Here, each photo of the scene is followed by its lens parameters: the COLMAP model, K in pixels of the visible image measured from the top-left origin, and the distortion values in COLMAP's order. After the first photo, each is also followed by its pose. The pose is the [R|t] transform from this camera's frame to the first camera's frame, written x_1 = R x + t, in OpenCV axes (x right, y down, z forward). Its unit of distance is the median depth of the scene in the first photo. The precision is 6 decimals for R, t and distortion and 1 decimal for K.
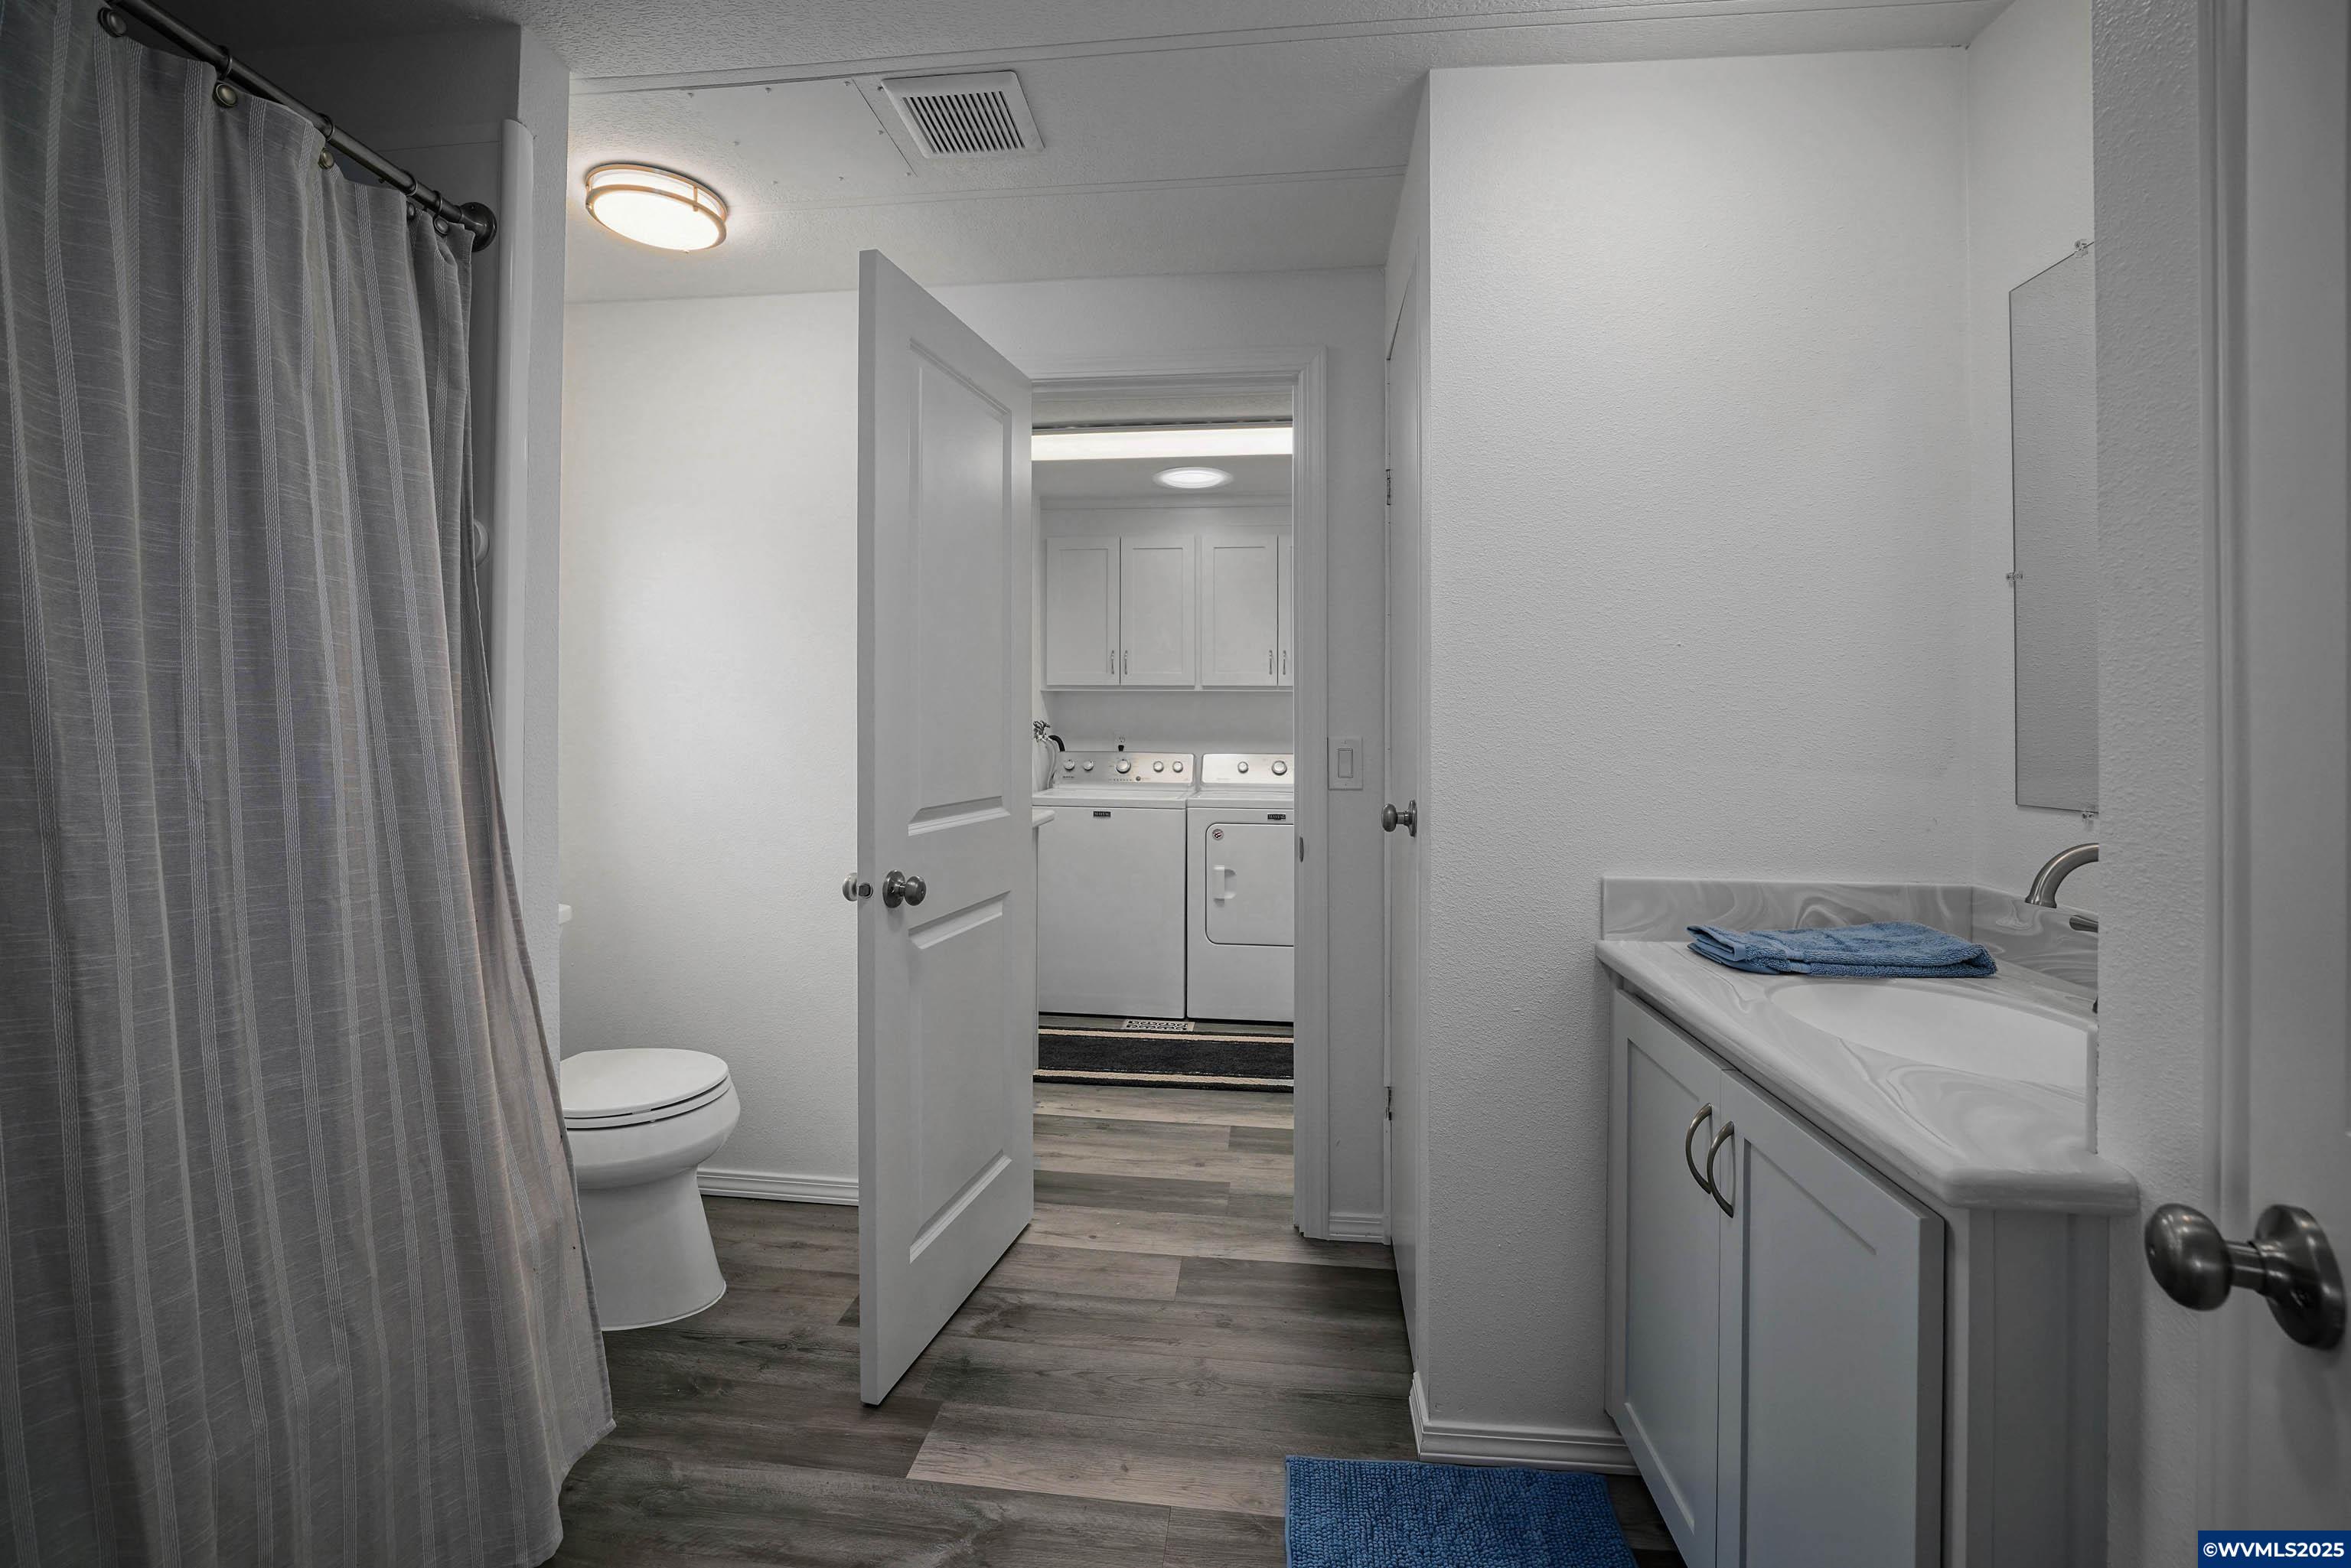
lens RADIAL K [[986.5, 0, 1187.1], [0, 986.5, 733.4], [0, 0, 1]] dist [-0.016215, 0.004440]
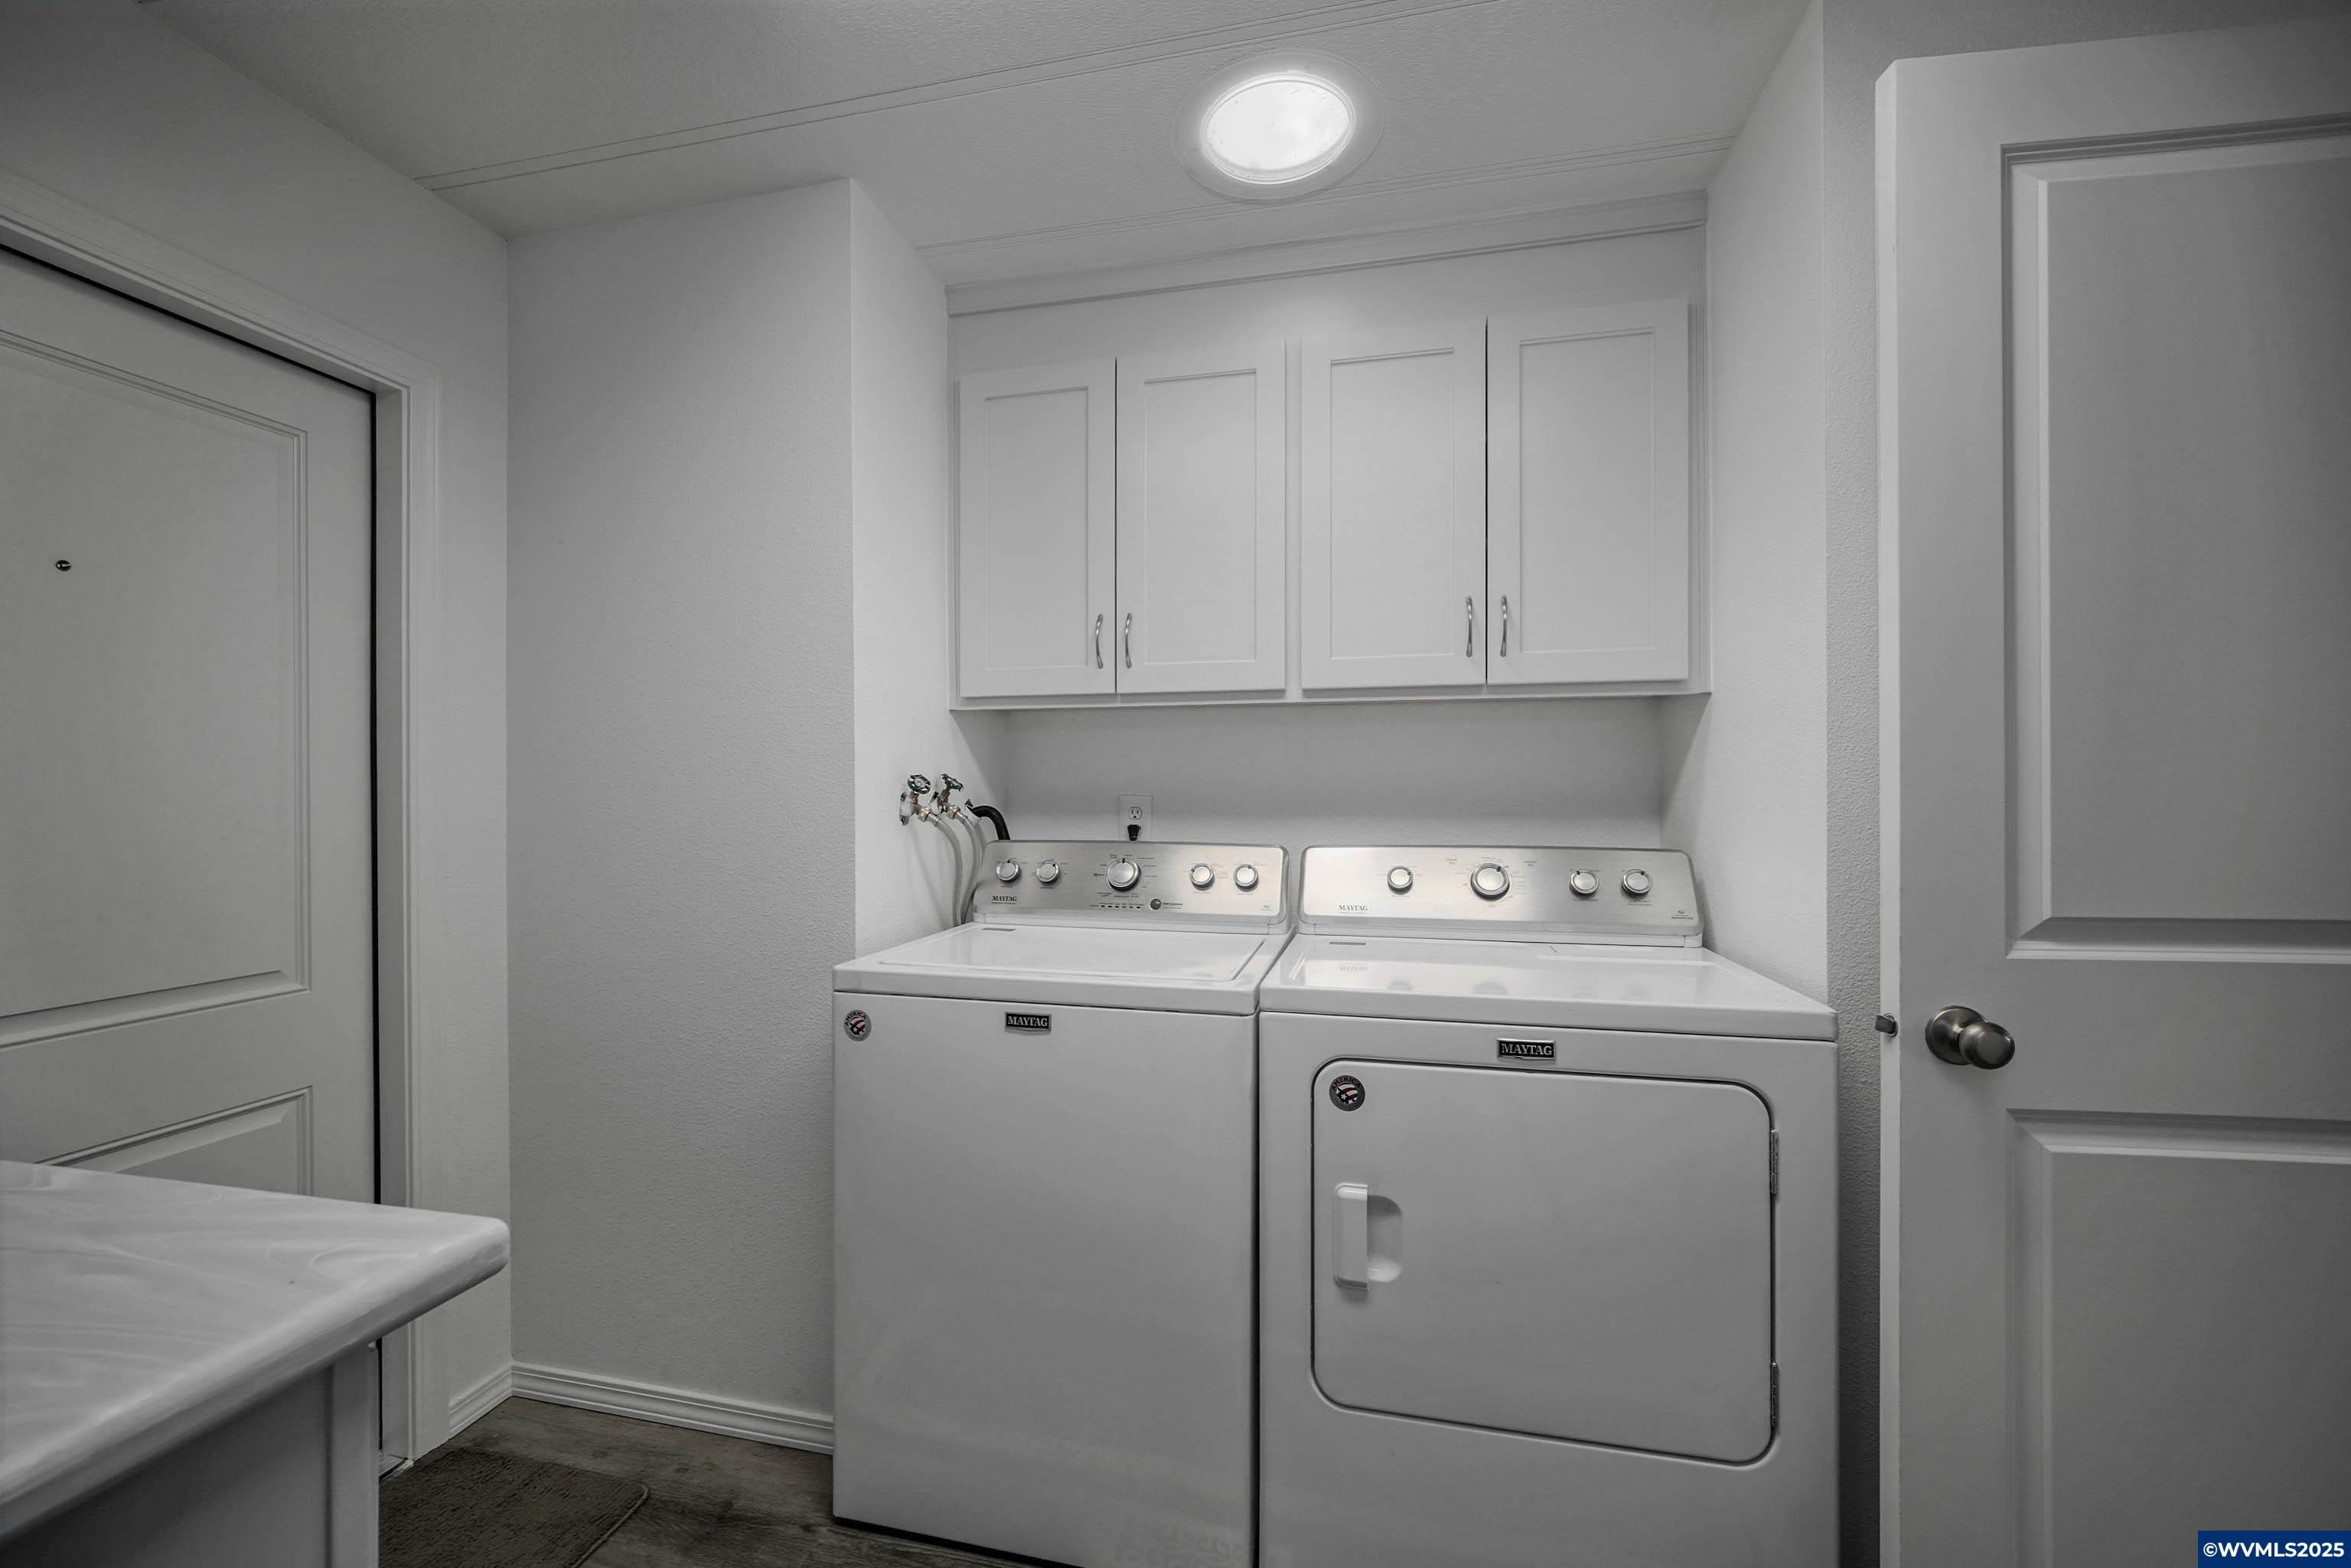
lens RADIAL K [[986.5, 0, 1169.5], [0, 986.5, 792.4], [0, 0, 1]] dist [-0.016215, 0.004440]
pose [[0.992177, -0.005738, -0.124707, 0.011288], [0.005076, 0.999971, -0.005625, -0.001431], [0.124736, 0.004948, 0.992178, 0.563376]]
